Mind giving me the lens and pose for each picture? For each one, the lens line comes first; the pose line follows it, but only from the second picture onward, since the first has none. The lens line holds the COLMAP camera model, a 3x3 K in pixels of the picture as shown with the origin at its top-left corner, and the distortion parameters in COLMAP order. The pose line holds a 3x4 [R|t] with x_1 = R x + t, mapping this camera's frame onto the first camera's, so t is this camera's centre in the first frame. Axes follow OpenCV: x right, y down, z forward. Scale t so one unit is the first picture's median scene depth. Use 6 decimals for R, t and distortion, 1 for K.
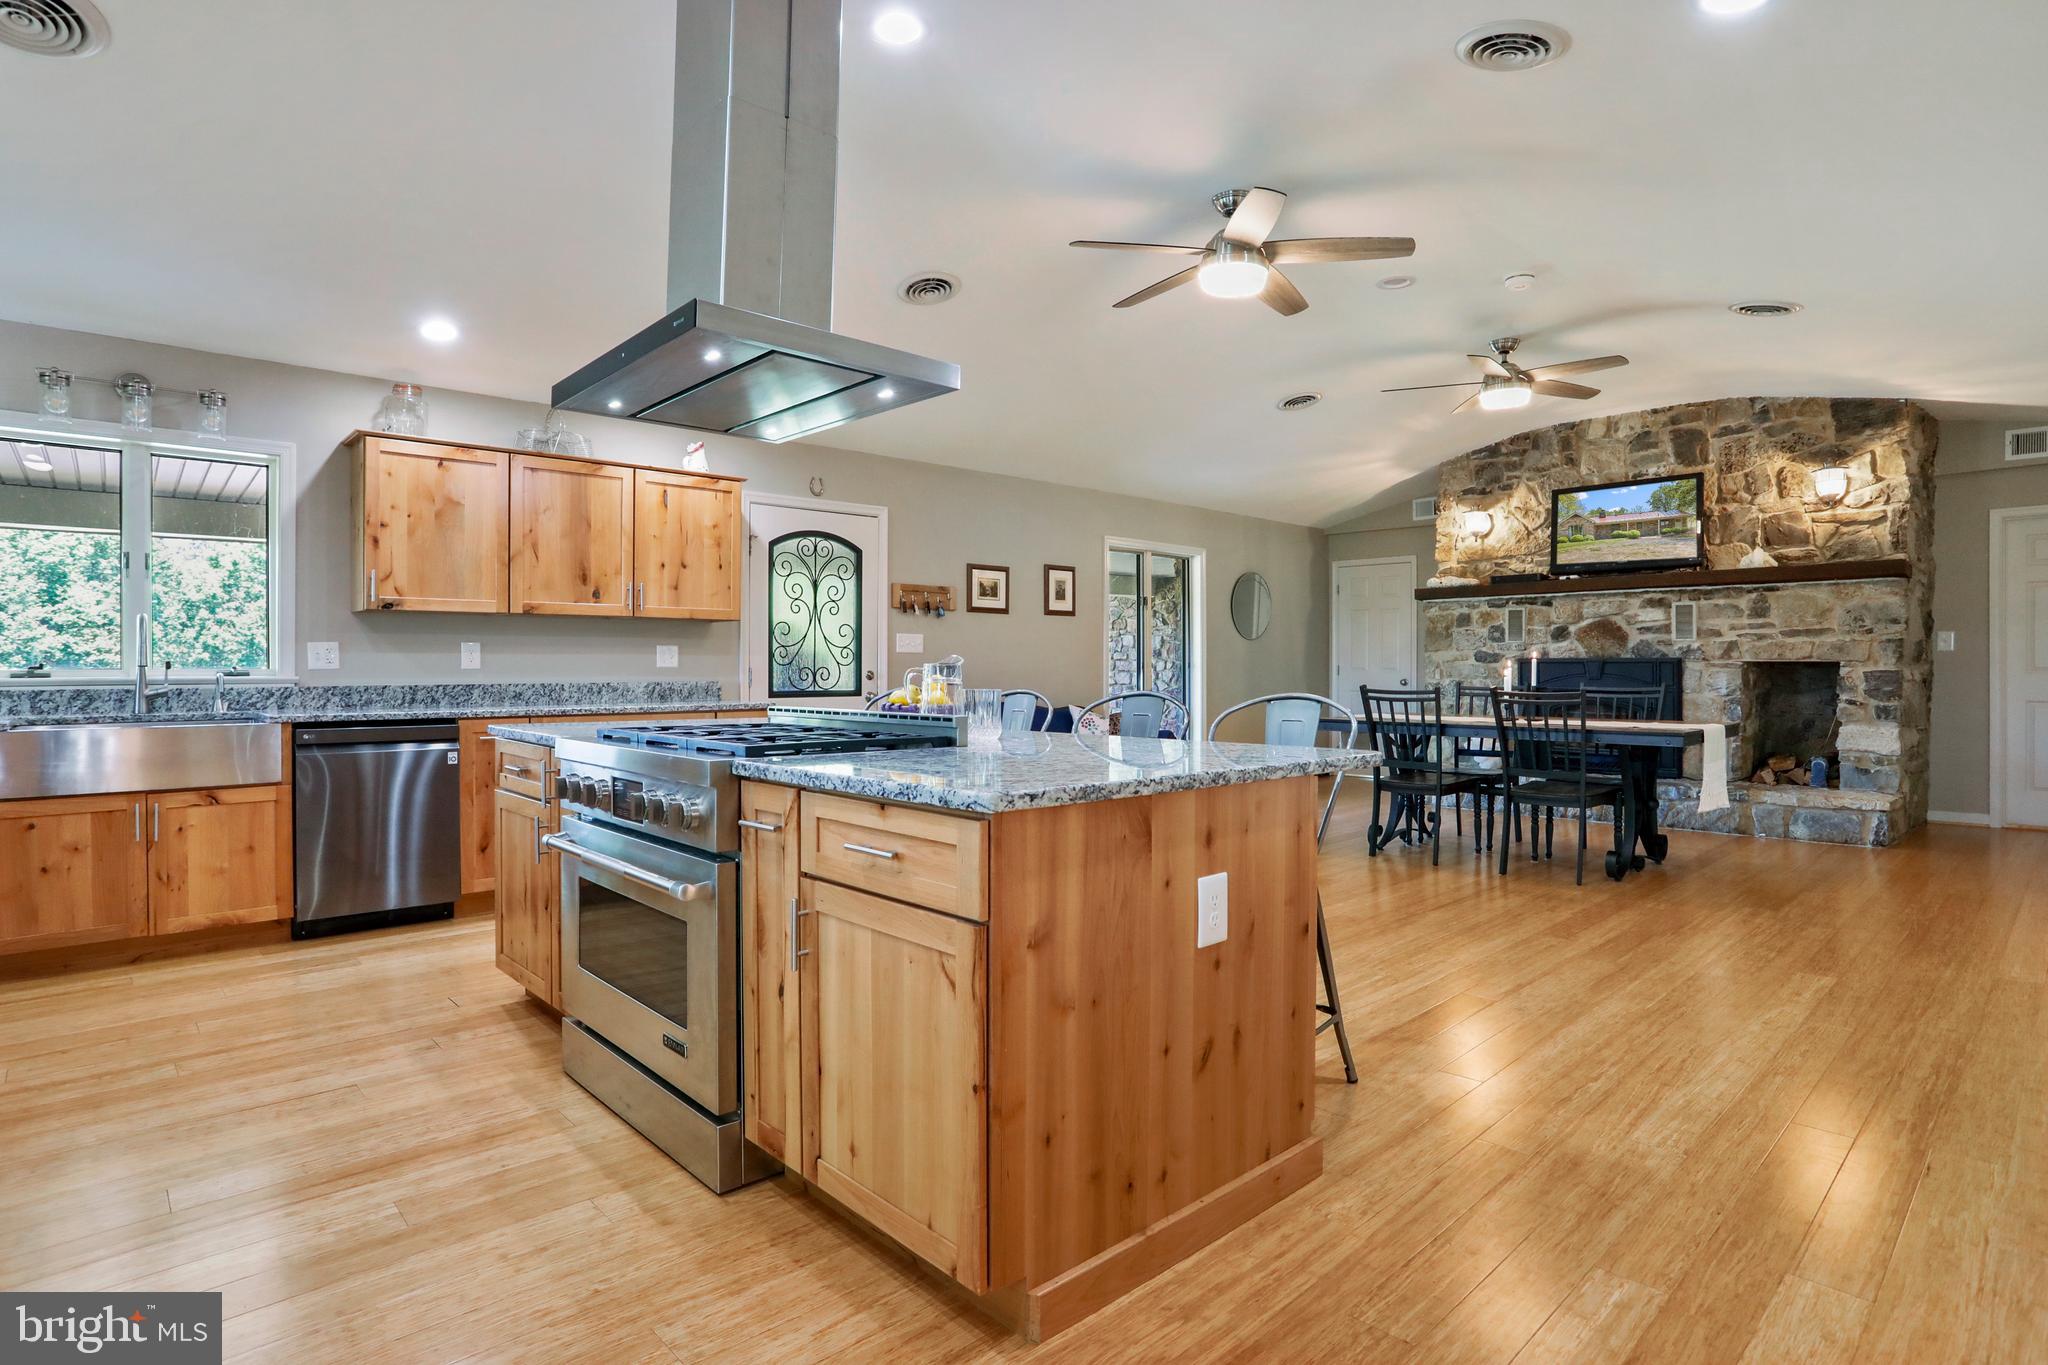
lens RADIAL K [[1050.8, 0, 1011.0], [0, 1050.8, 671.0], [0, 0, 1]] dist [-0.069271, 0.032483]
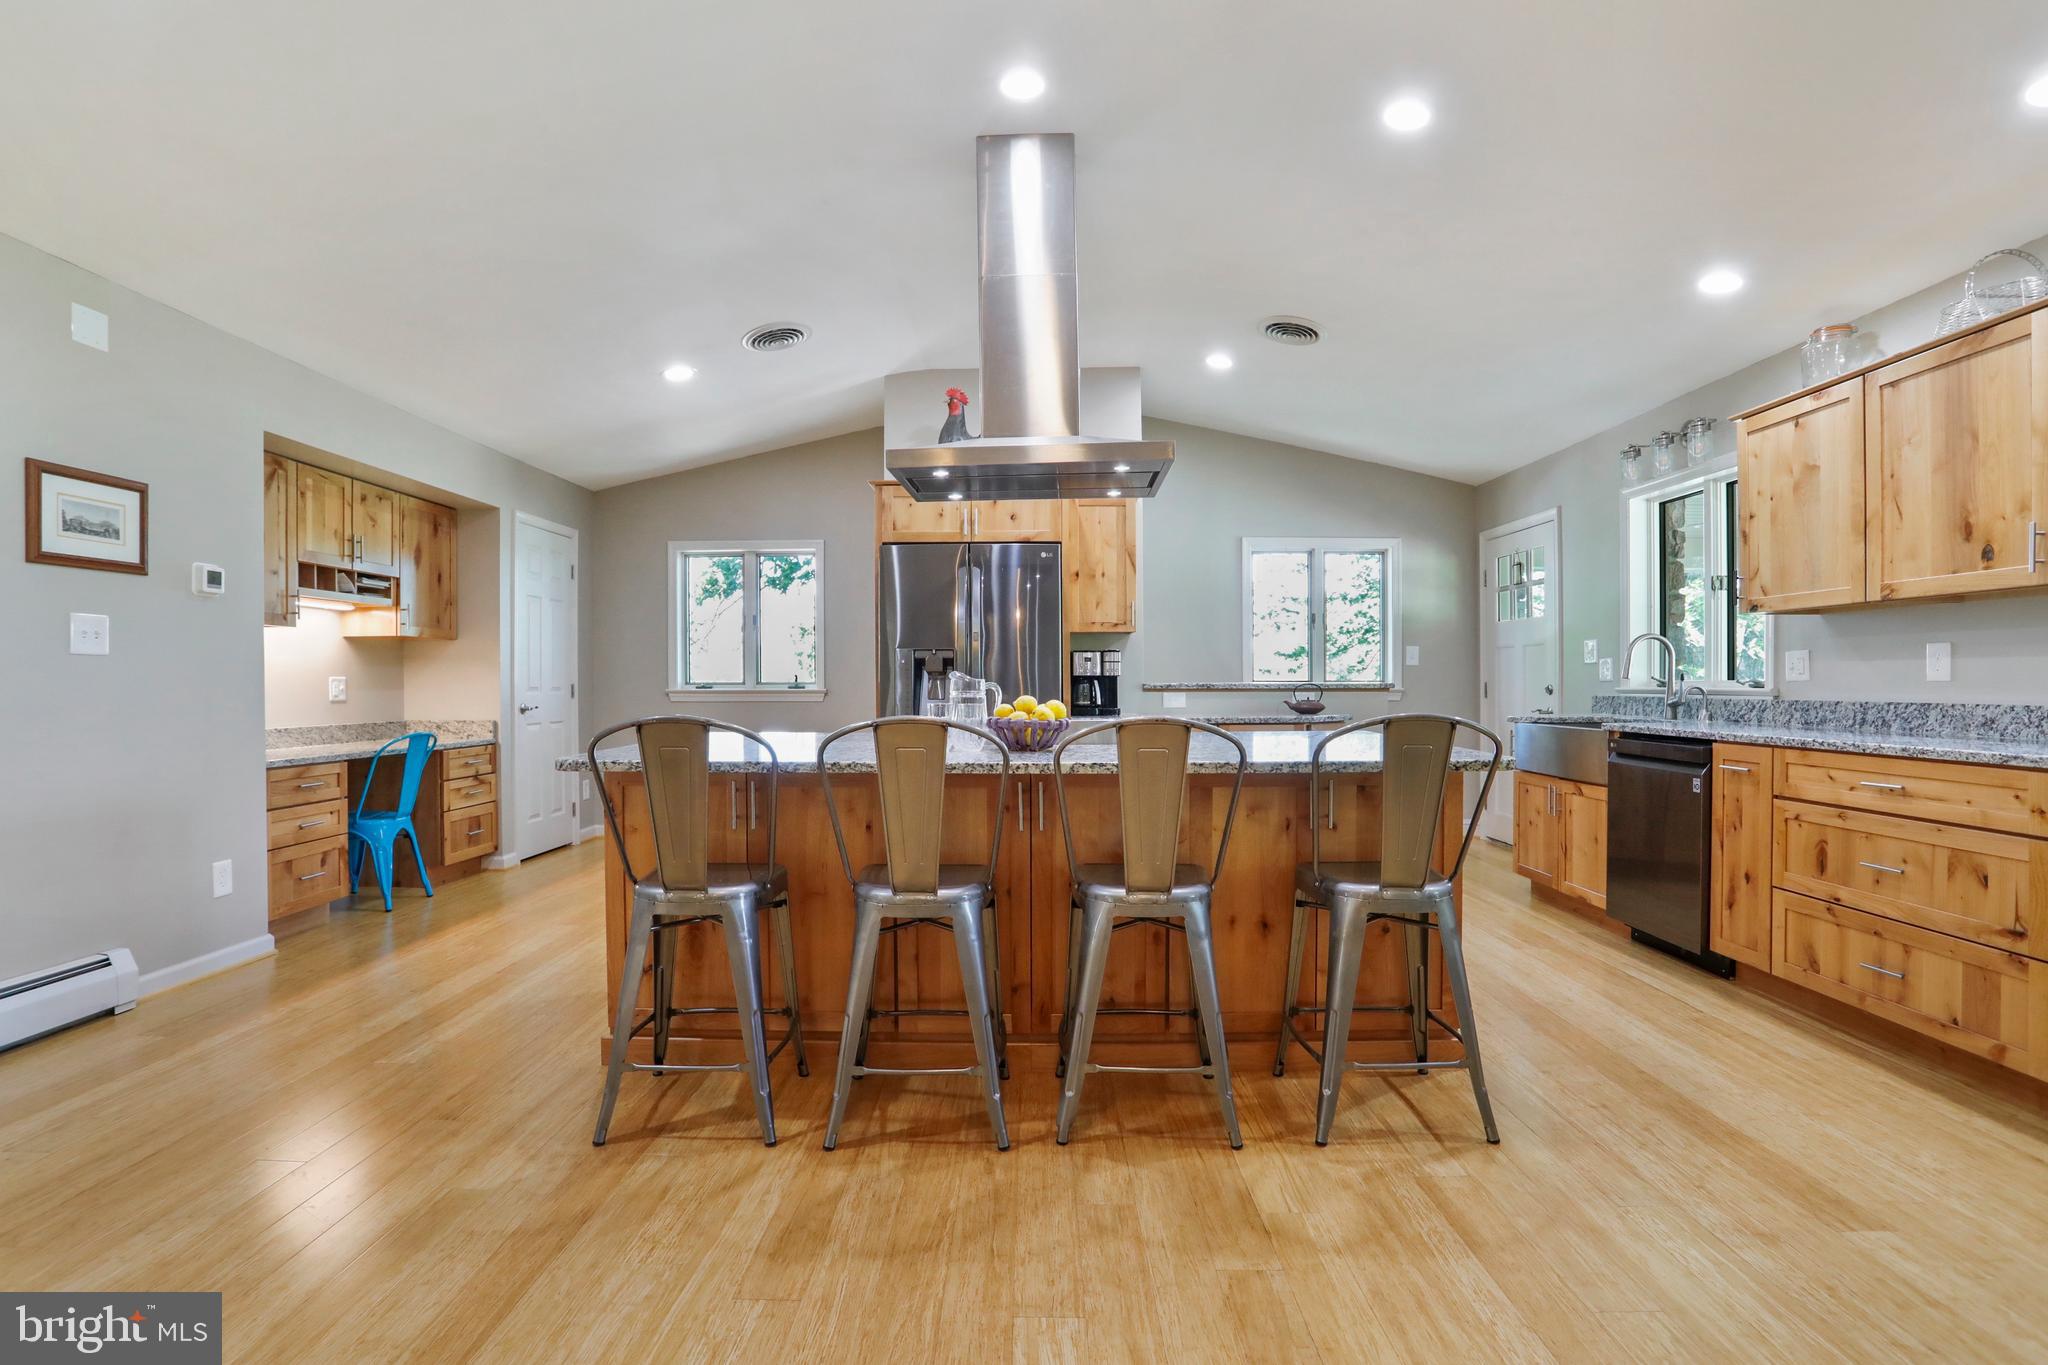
lens RADIAL K [[998.6, 0, 1010.0], [0, 998.6, 689.8], [0, 0, 1]] dist [-0.068309, 0.024891]
pose [[-0.694282, 0.008469, -0.719653, 0.280657], [-0.000199, 0.999928, 0.011959, -0.002873], [0.719703, 0.008447, -0.694231, 0.749641]]
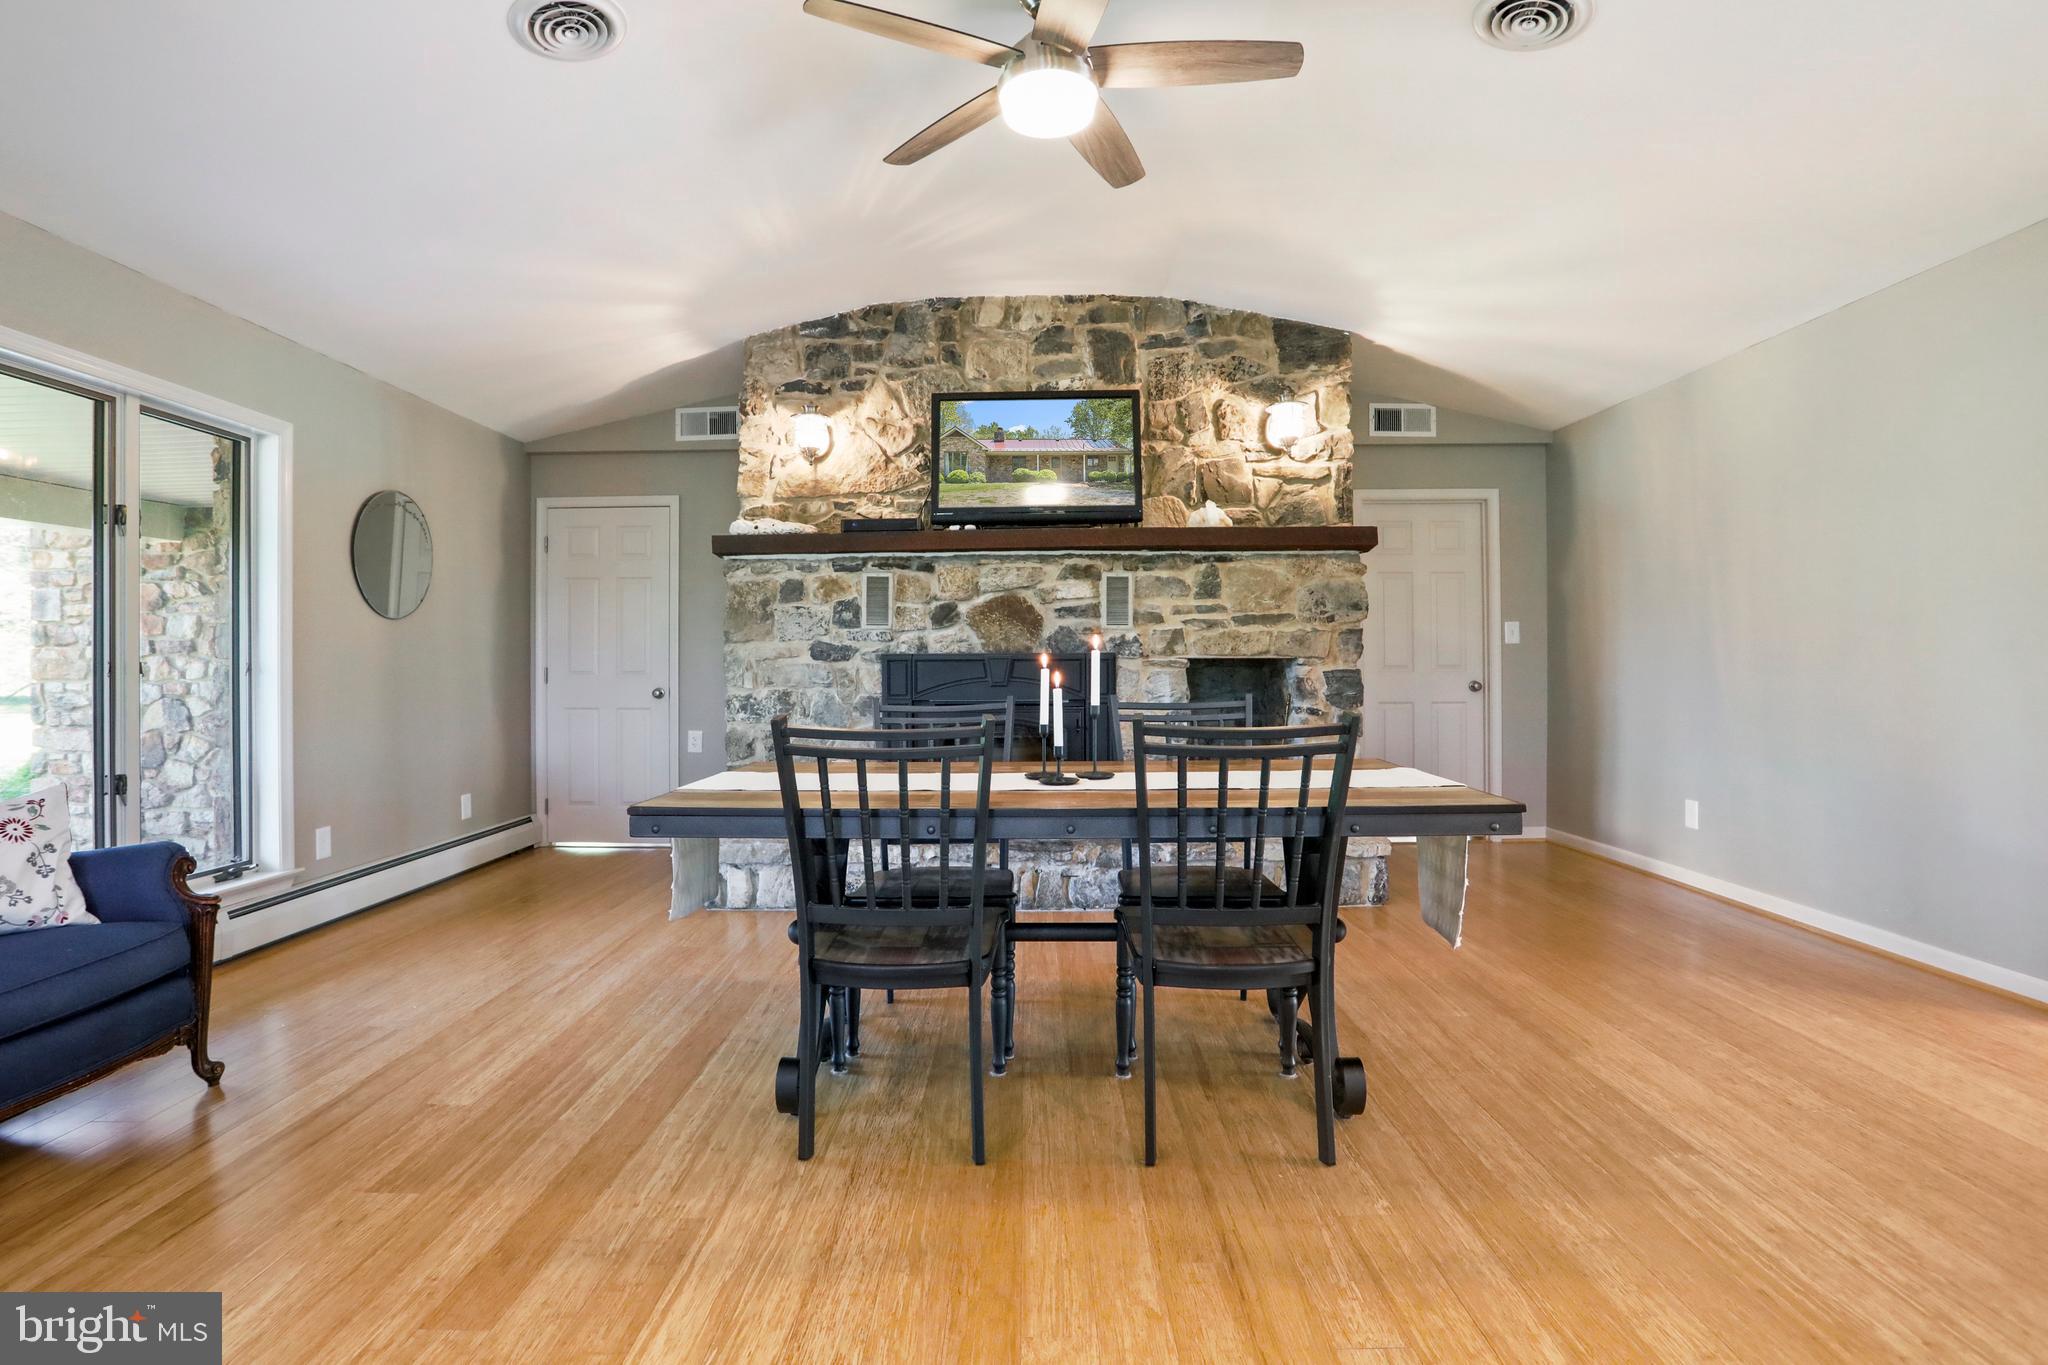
lens RADIAL K [[1018.1, 0, 1009.3], [0, 1018.1, 660.3], [0, 0, 1]] dist [-0.091076, 0.046980]
pose [[0.685934, 0.001924, 0.727661, 0.112320], [0.008267, 0.999911, -0.010437, -0.001642], [-0.727617, 0.013175, 0.685857, 0.613392]]
